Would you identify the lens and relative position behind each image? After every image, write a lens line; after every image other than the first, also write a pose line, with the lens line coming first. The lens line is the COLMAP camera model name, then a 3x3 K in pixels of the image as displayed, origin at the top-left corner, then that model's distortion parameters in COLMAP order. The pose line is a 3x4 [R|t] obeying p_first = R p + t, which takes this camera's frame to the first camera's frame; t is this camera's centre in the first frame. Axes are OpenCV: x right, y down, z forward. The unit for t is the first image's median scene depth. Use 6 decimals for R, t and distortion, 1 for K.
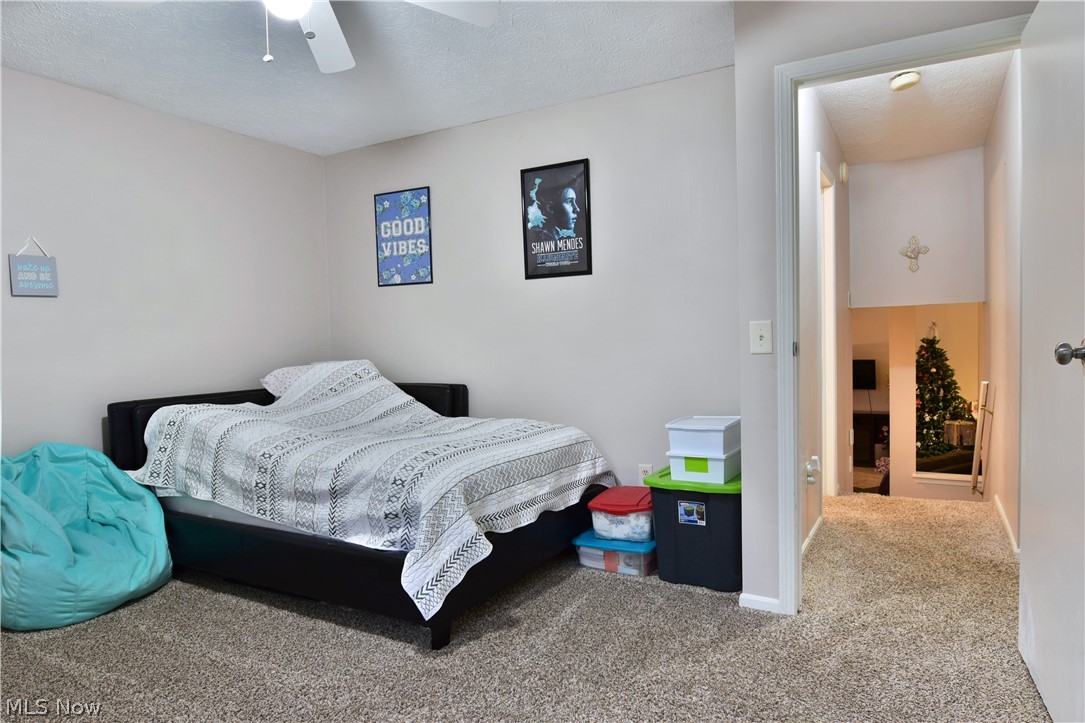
lens RADIAL K [[667.1, 0, 540.5], [0, 667.1, 362.7], [0, 0, 1]] dist [-0.006551, -0.006544]
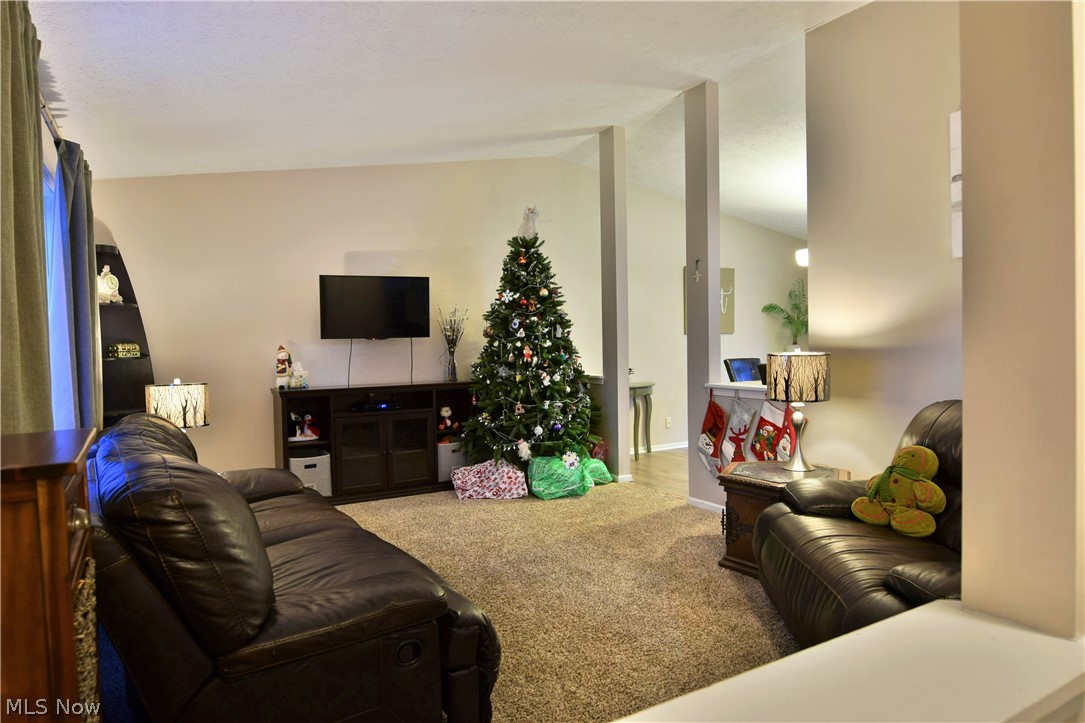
lens RADIAL K [[667.1, 0, 549.0], [0, 667.1, 361.0], [0, 0, 1]] dist [-0.006551, -0.006544]
pose [[0.492272, -0.009508, 0.870389, 0.115566], [0.035545, 0.999326, -0.009186, 0.072671], [-0.869715, 0.035460, 0.492279, 0.727272]]
